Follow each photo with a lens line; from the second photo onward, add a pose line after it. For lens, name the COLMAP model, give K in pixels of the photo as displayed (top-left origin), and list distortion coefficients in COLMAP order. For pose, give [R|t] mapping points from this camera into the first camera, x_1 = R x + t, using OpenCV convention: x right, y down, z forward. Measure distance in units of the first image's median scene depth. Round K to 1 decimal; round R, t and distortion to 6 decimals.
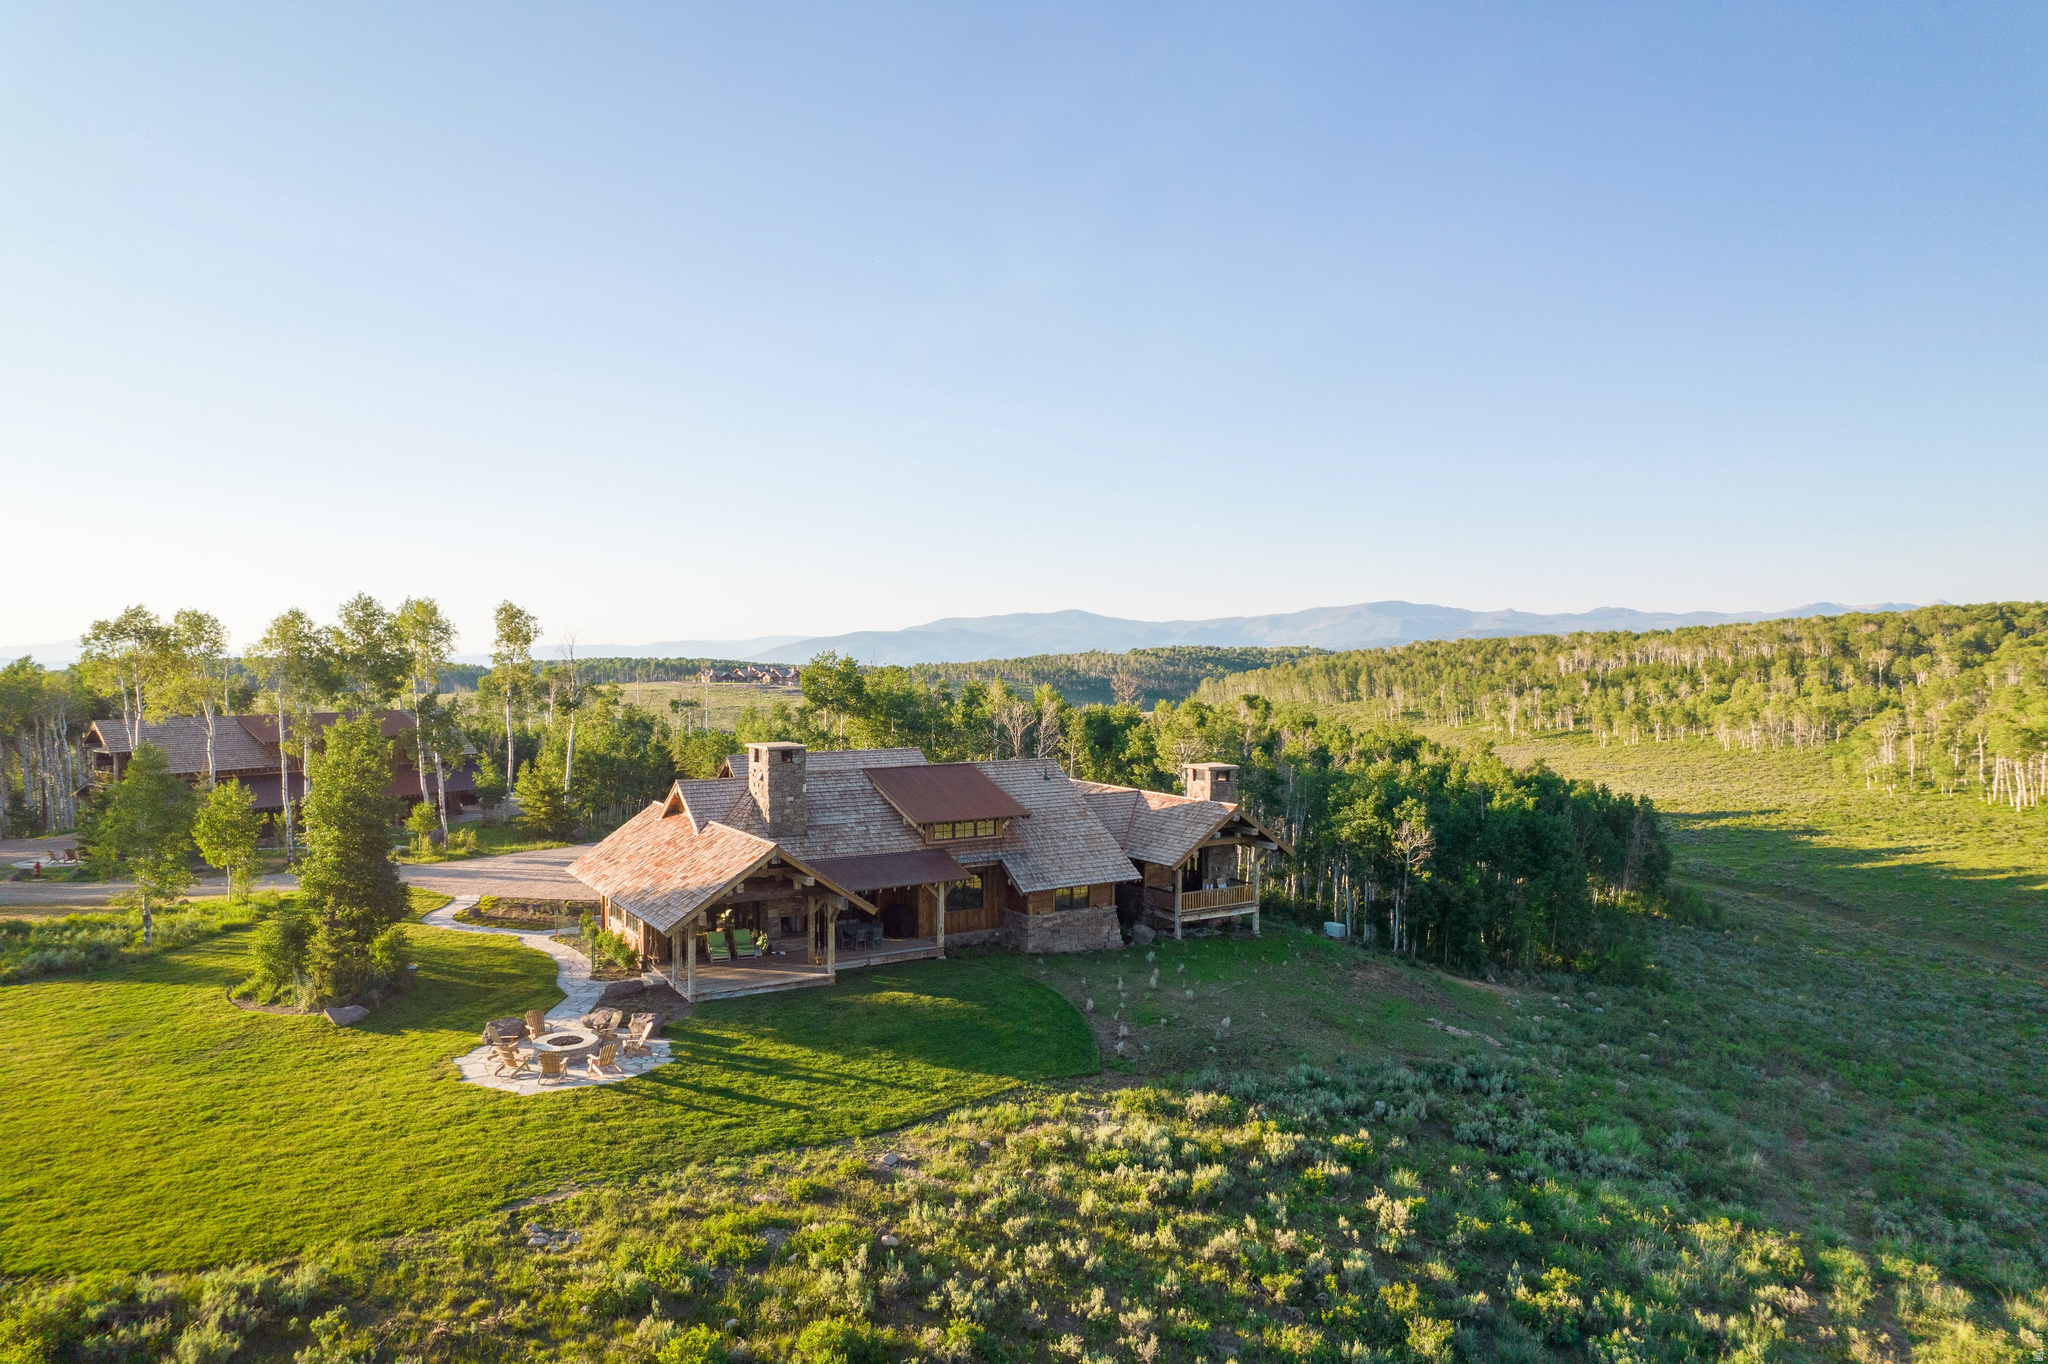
lens RADIAL K [[1300.6, 0, 1024.0], [0, 1300.6, 682.0], [0, 0, 1]] dist [-0.086950, 0.079986]
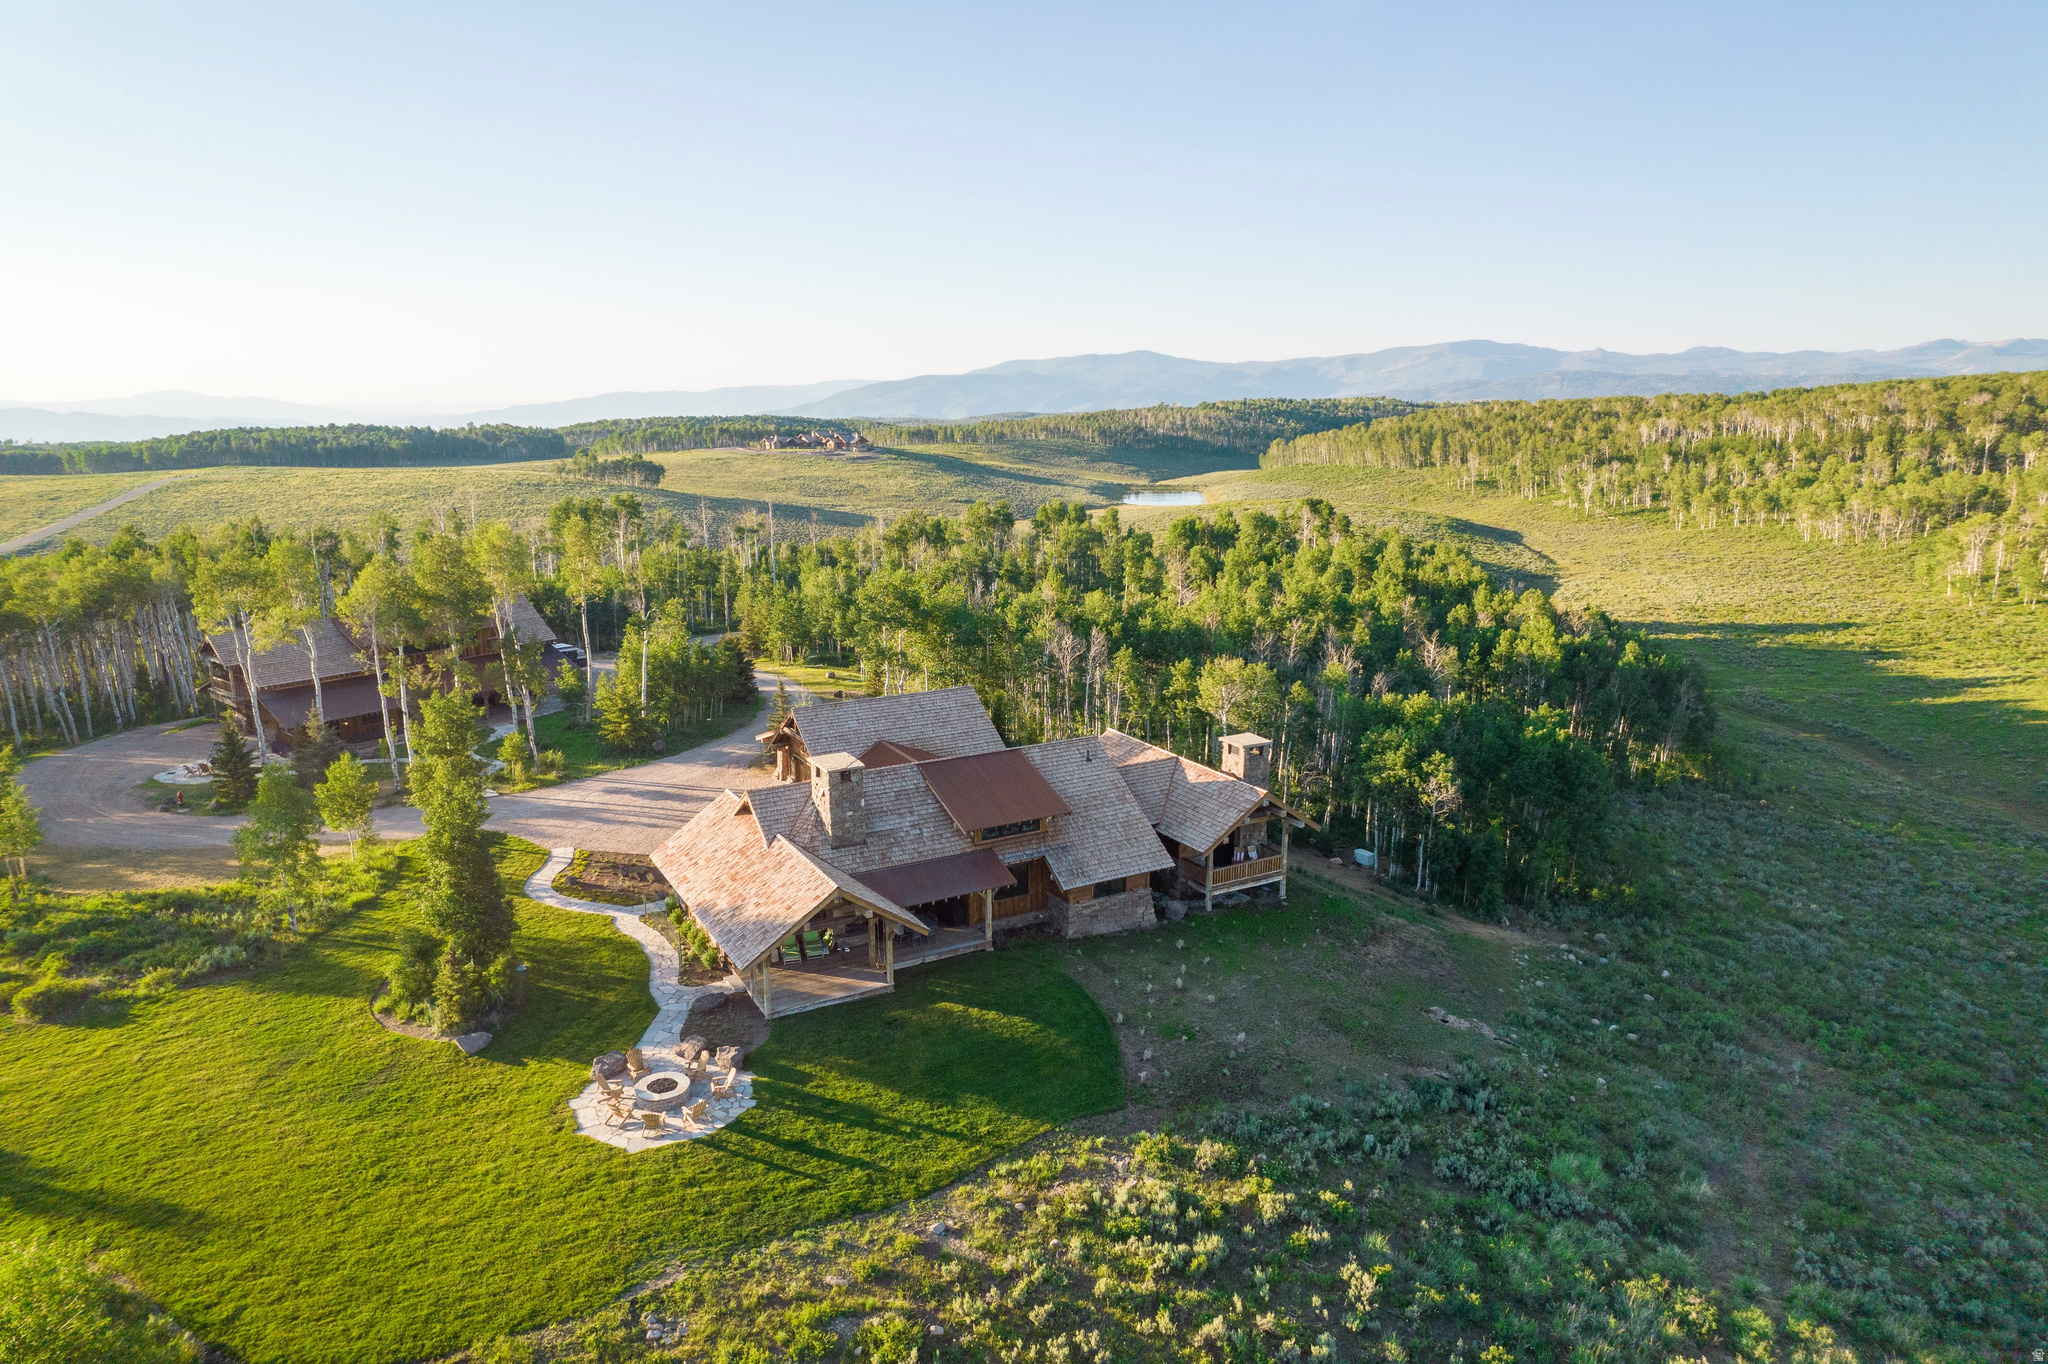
lens RADIAL K [[1300.6, 0, 1024.0], [0, 1300.6, 682.0], [0, 0, 1]] dist [-0.086950, 0.079986]
pose [[0.998663, 0.002382, -0.051645, 0.025630], [0.007529, 0.981588, 0.190864, -0.257153], [0.051148, -0.190997, 0.980257, -0.048864]]
